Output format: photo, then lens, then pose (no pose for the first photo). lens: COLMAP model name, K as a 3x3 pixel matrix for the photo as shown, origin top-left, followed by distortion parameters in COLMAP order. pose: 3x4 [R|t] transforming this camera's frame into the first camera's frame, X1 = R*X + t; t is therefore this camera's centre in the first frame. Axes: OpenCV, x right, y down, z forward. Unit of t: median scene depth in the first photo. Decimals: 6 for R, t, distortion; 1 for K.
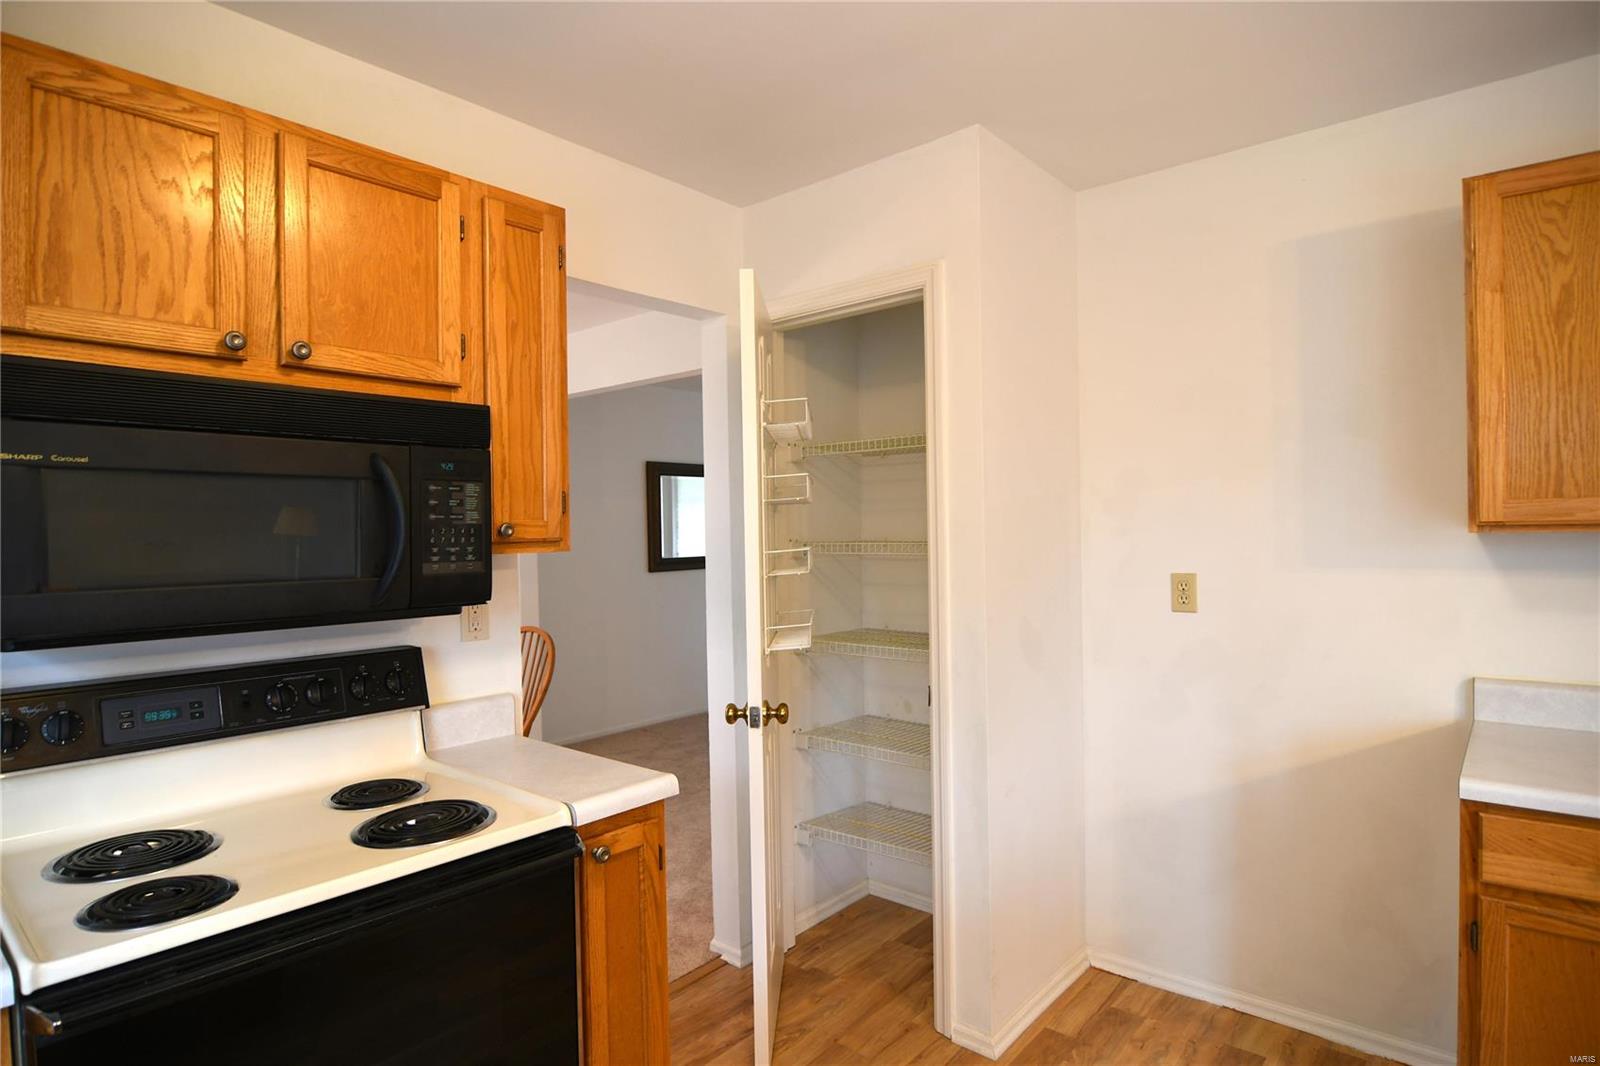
lens RADIAL K [[862.7, 0, 793.7], [0, 862.7, 538.4], [0, 0, 1]] dist [-0.010155, -0.007620]
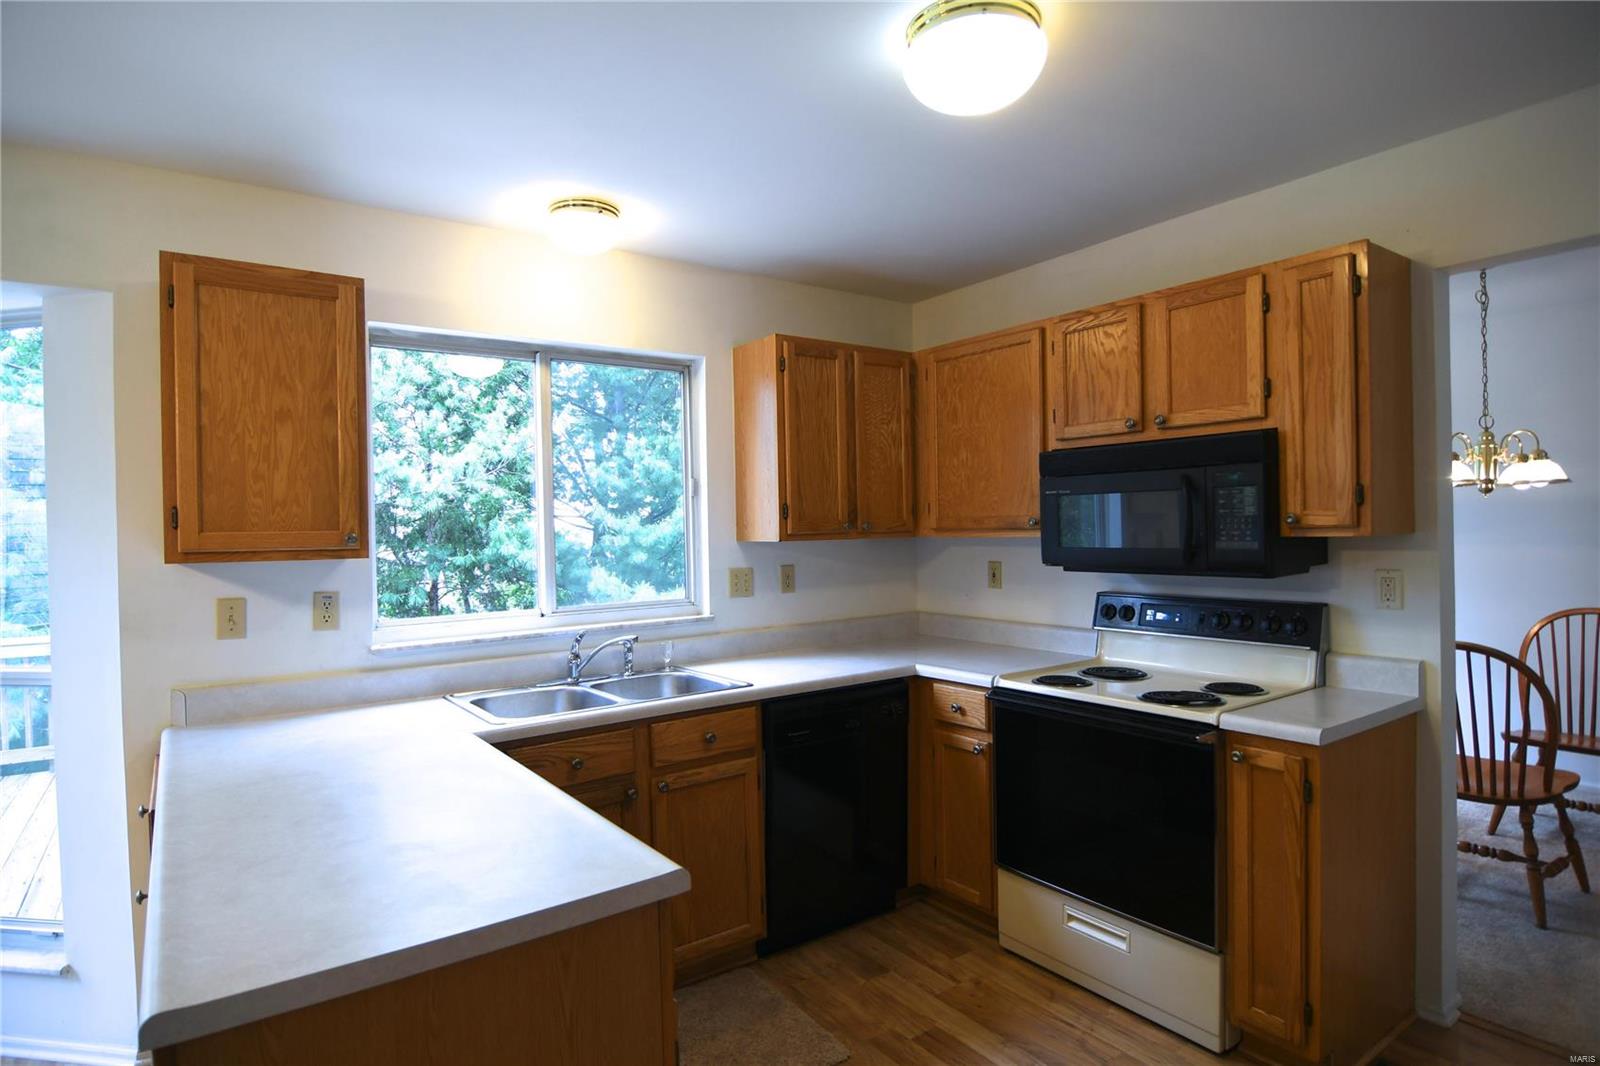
lens RADIAL K [[862.7, 0, 799.7], [0, 862.7, 539.1], [0, 0, 1]] dist [-0.010155, -0.007620]
pose [[-0.227368, 0.030366, -0.973335, 1.233704], [0.012691, 0.999521, 0.028218, -0.028018], [0.973726, -0.005937, -0.227644, 0.615880]]
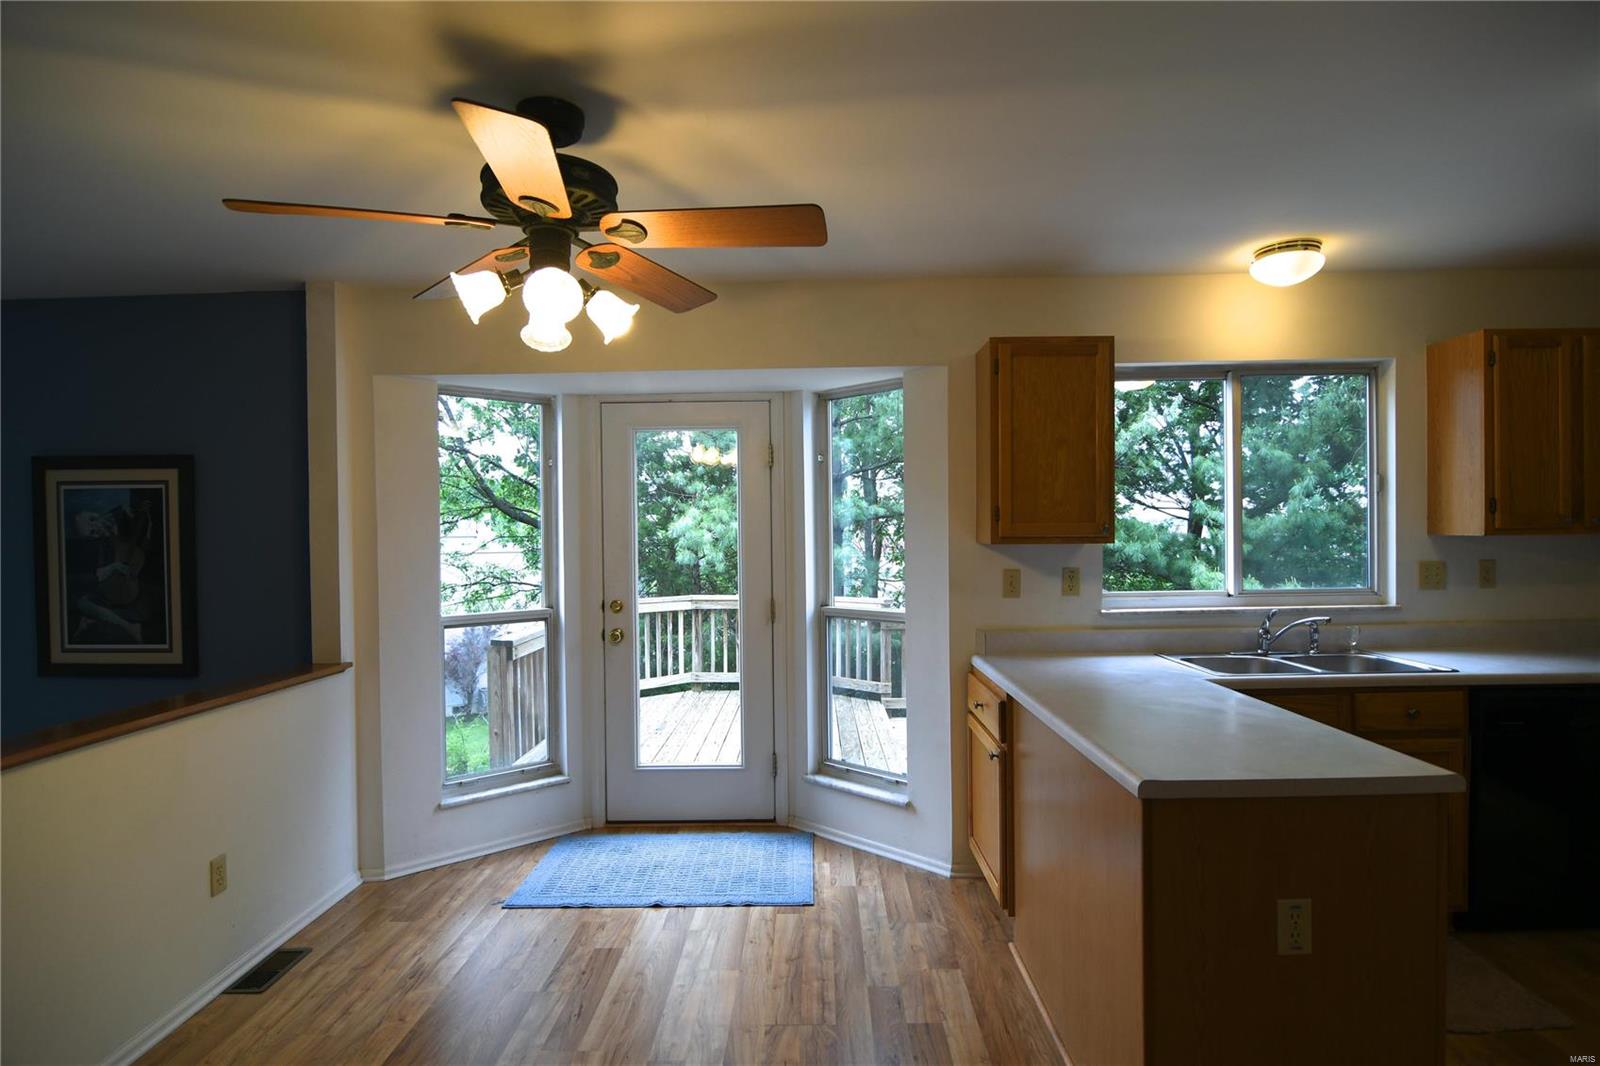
lens RADIAL K [[862.7, 0, 786.9], [0, 862.7, 539.0], [0, 0, 1]] dist [-0.010155, -0.007620]
pose [[-0.769811, 0.030399, -0.637547, 1.811120], [0.016616, 0.999481, 0.027593, -0.040173], [0.638055, 0.010648, -0.769917, 0.609765]]
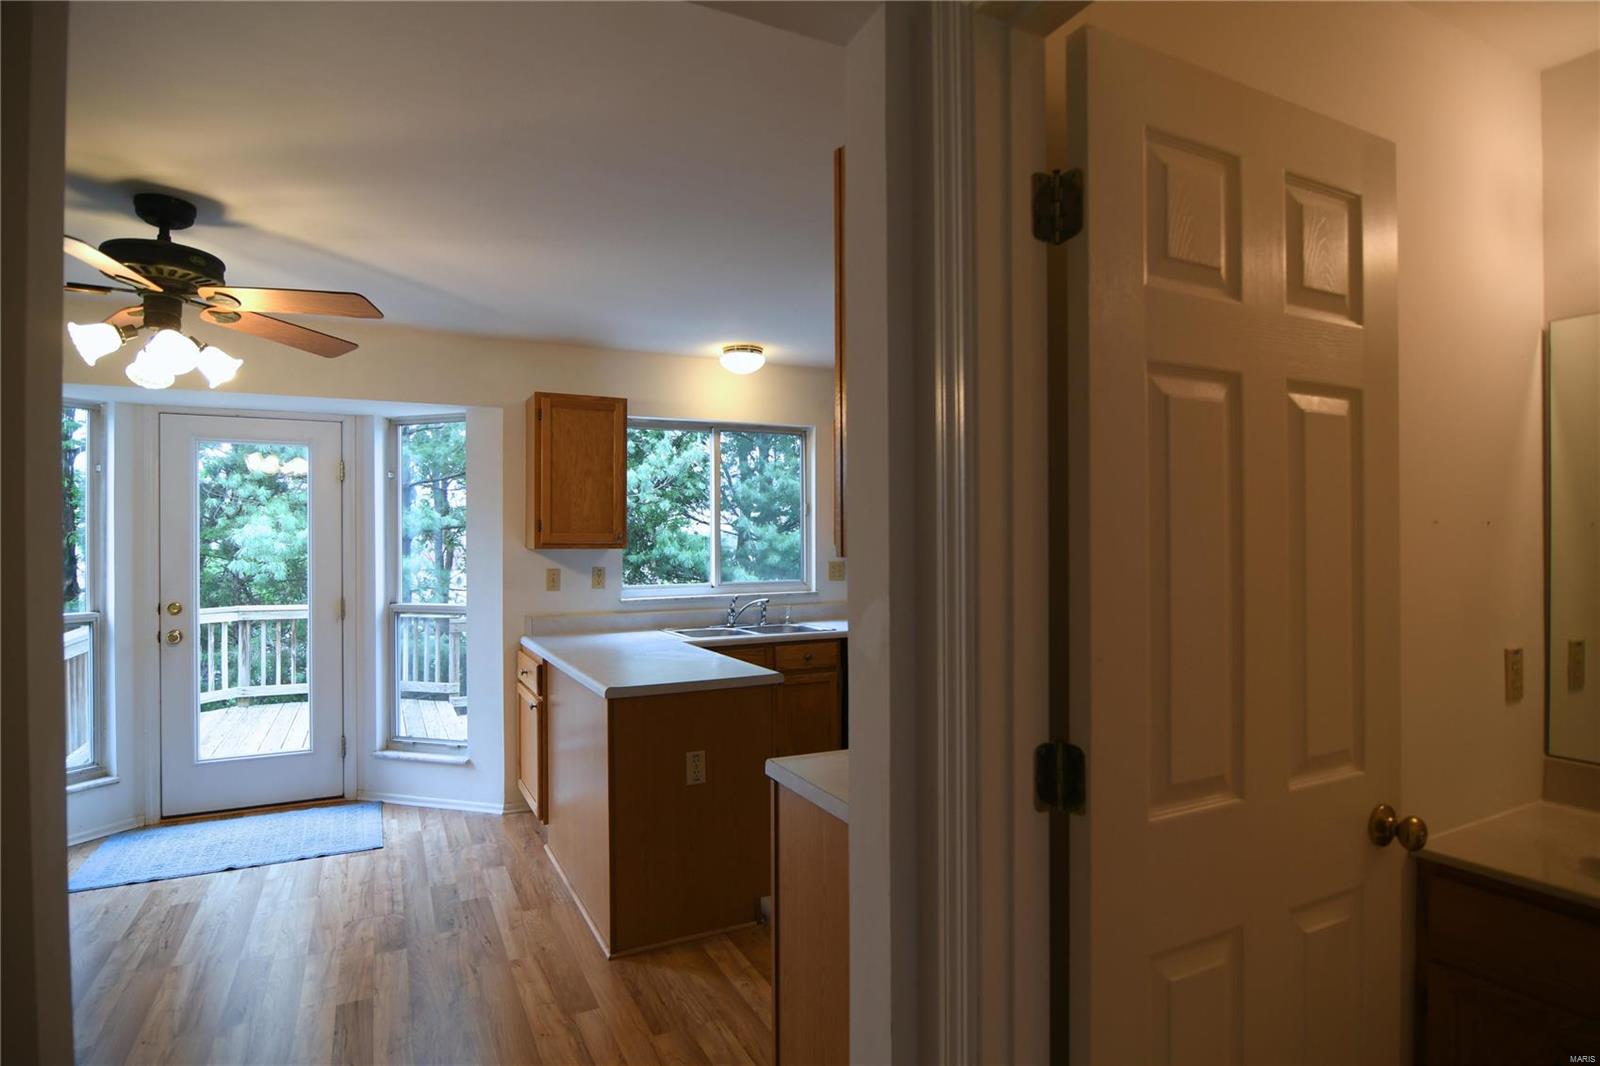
lens RADIAL K [[862.7, 0, 800.7], [0, 862.7, 538.3], [0, 0, 1]] dist [-0.010155, -0.007620]
pose [[-0.379405, 0.015157, -0.925107, 2.283972], [-0.001008, 0.999858, 0.016795, -0.042324], [0.925230, 0.007305, -0.379336, 1.108926]]
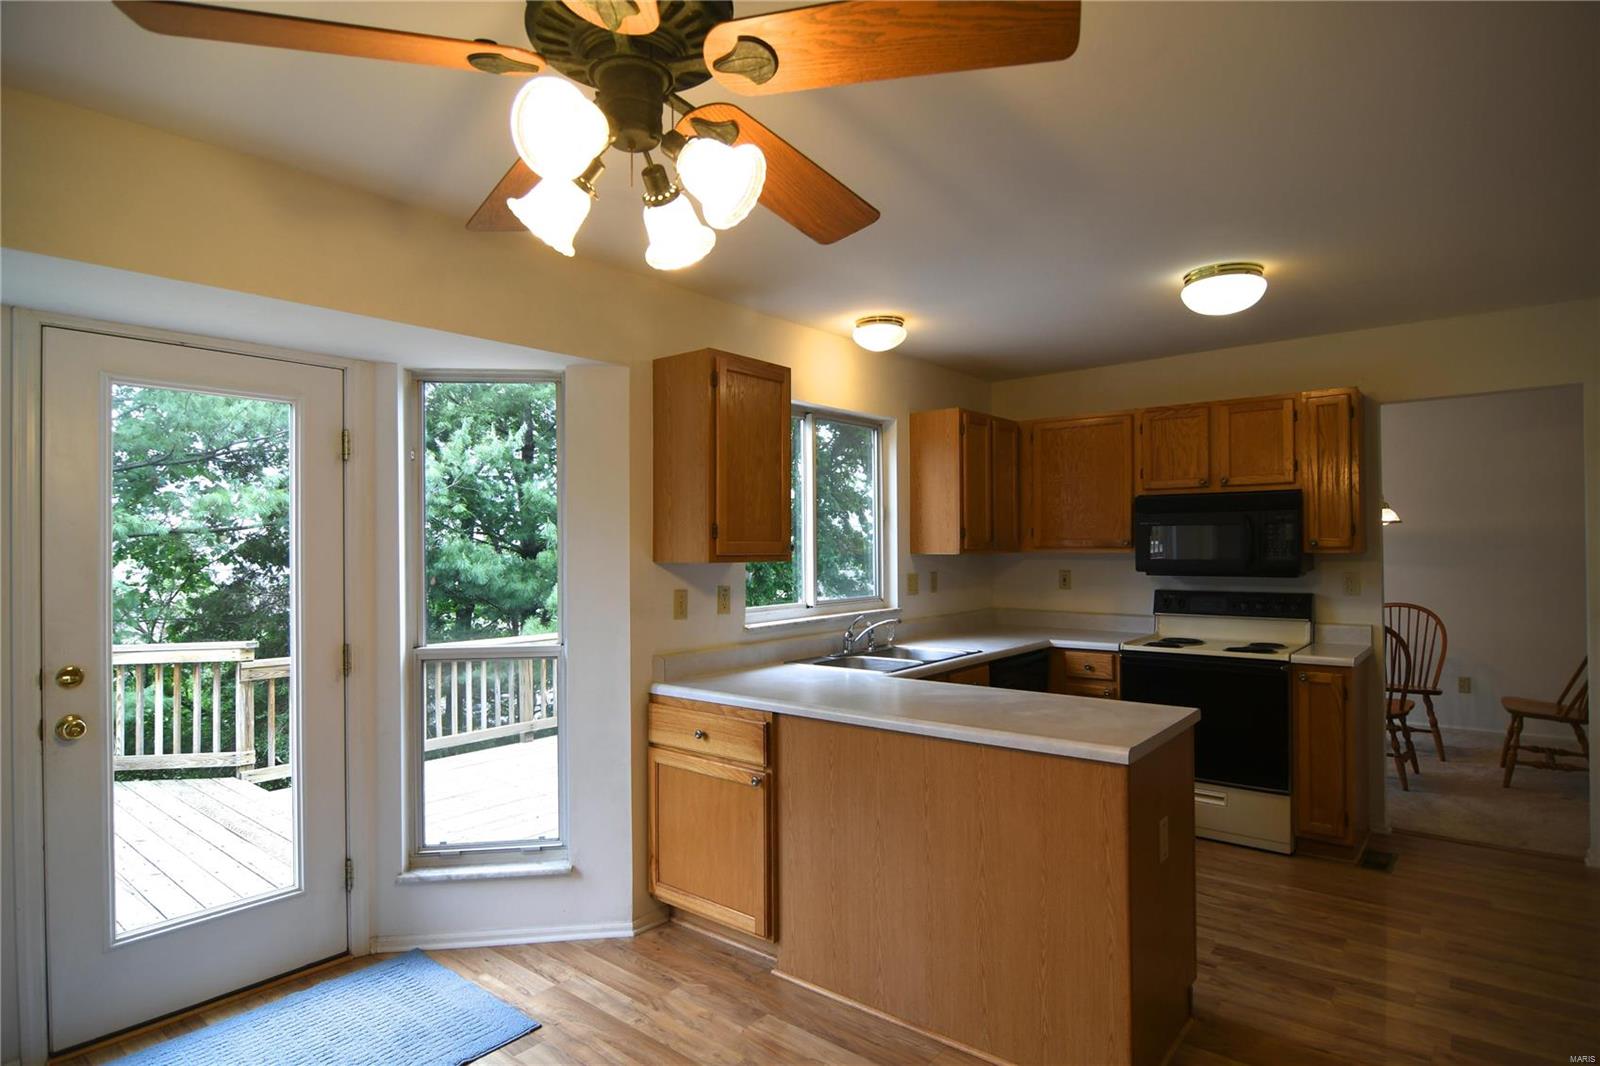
lens RADIAL K [[862.7, 0, 806.3], [0, 862.7, 539.1], [0, 0, 1]] dist [-0.010155, -0.007620]
pose [[0.029682, 0.004430, -0.999550, 2.083062], [-0.003124, 0.999986, 0.004339, -0.026599], [0.999555, 0.002994, 0.029695, -0.451491]]
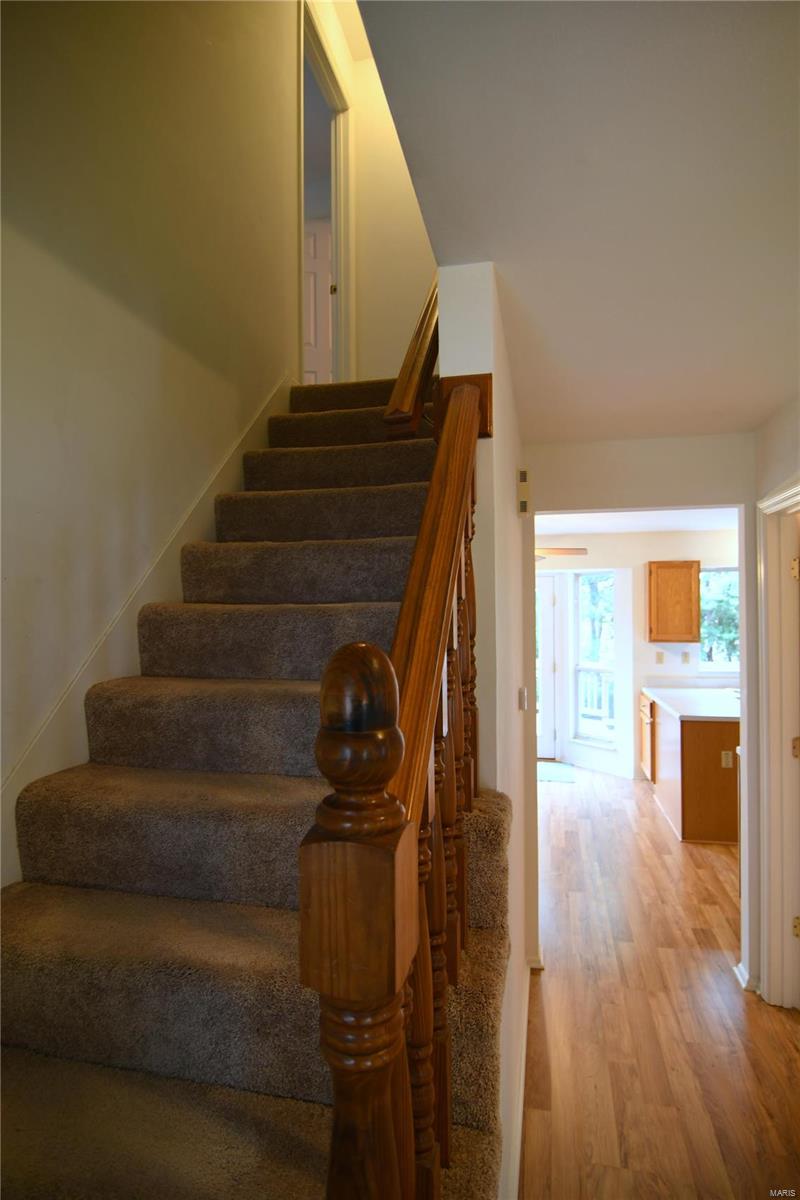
lens RADIAL K [[647.0, 0, 401.7], [0, 647.0, 602.9], [0, 0, 1]] dist [-0.010155, -0.007620]
pose [[-0.877061, 0.012840, -0.480208, 3.245186], [0.012515, 0.999914, 0.003878, -0.227940], [0.480216, -0.002608, -0.877146, 1.986380]]
